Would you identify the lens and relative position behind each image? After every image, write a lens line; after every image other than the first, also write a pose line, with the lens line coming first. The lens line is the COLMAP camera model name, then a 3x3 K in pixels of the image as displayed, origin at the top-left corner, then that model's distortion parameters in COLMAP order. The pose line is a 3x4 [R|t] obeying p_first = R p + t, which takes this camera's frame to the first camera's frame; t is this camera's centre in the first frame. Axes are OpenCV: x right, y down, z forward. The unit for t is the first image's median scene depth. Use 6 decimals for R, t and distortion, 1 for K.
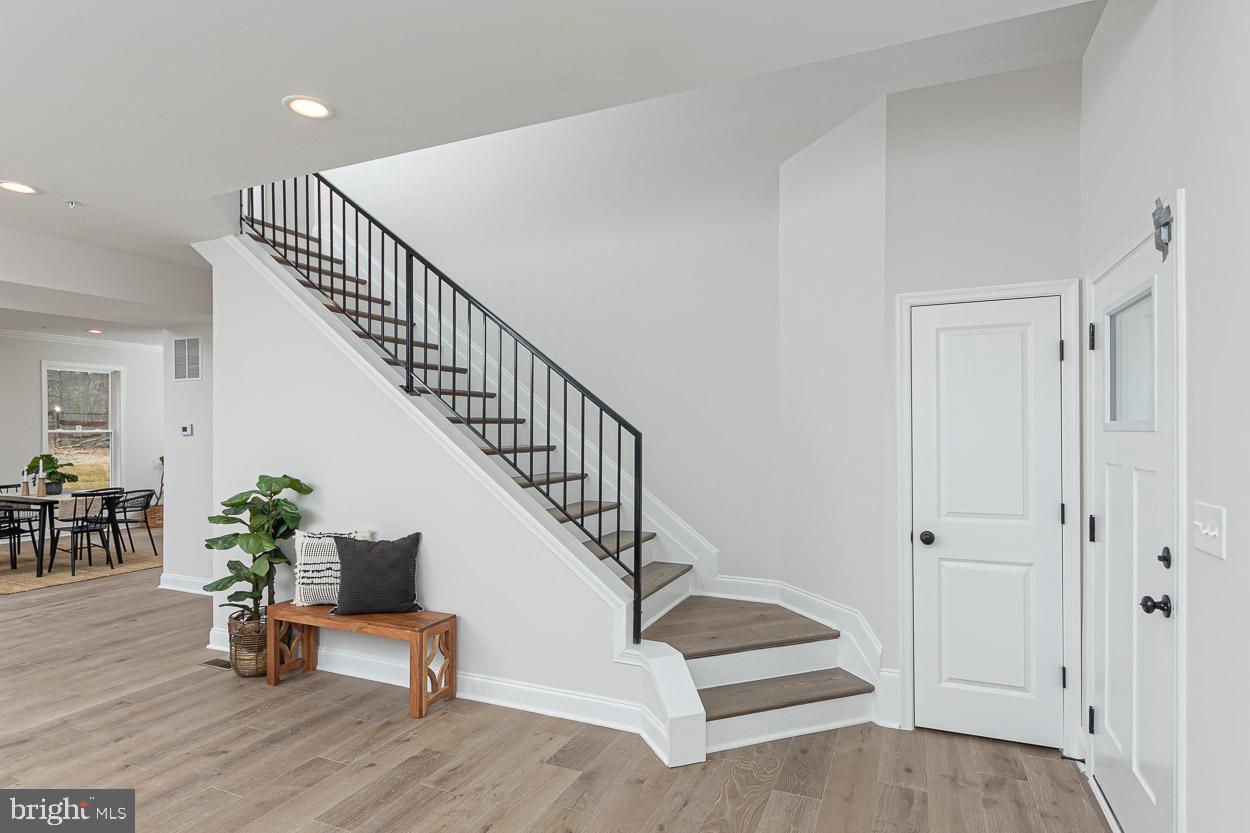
lens RADIAL K [[655.0, 0, 633.8], [0, 655.0, 428.2], [0, 0, 1]] dist [0.000074, 0.001464]
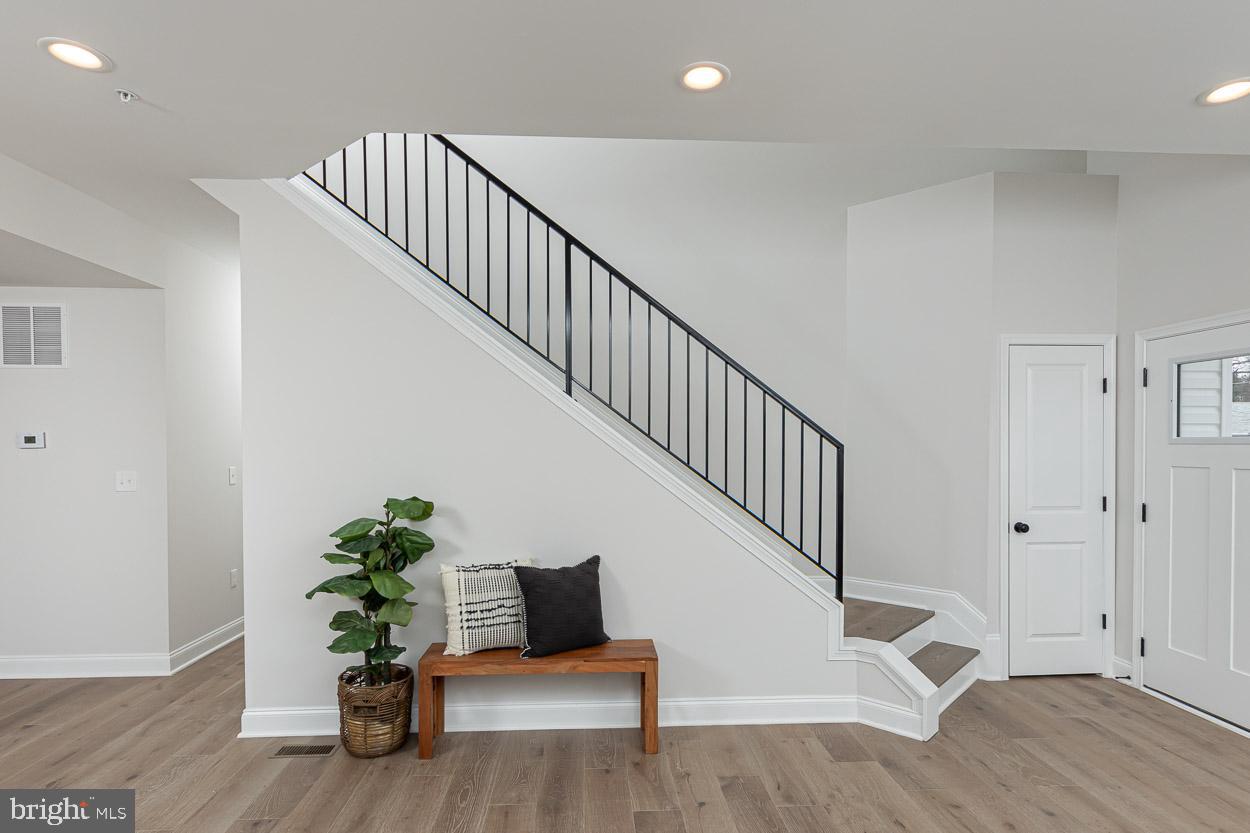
lens RADIAL K [[655.0, 0, 651.8], [0, 655.0, 453.7], [0, 0, 1]] dist [0.000074, 0.001464]
pose [[0.890567, -0.003569, 0.454838, -0.730973], [-0.003641, 0.999881, 0.014975, 0.006671], [-0.454837, -0.014992, 0.890448, 0.182079]]
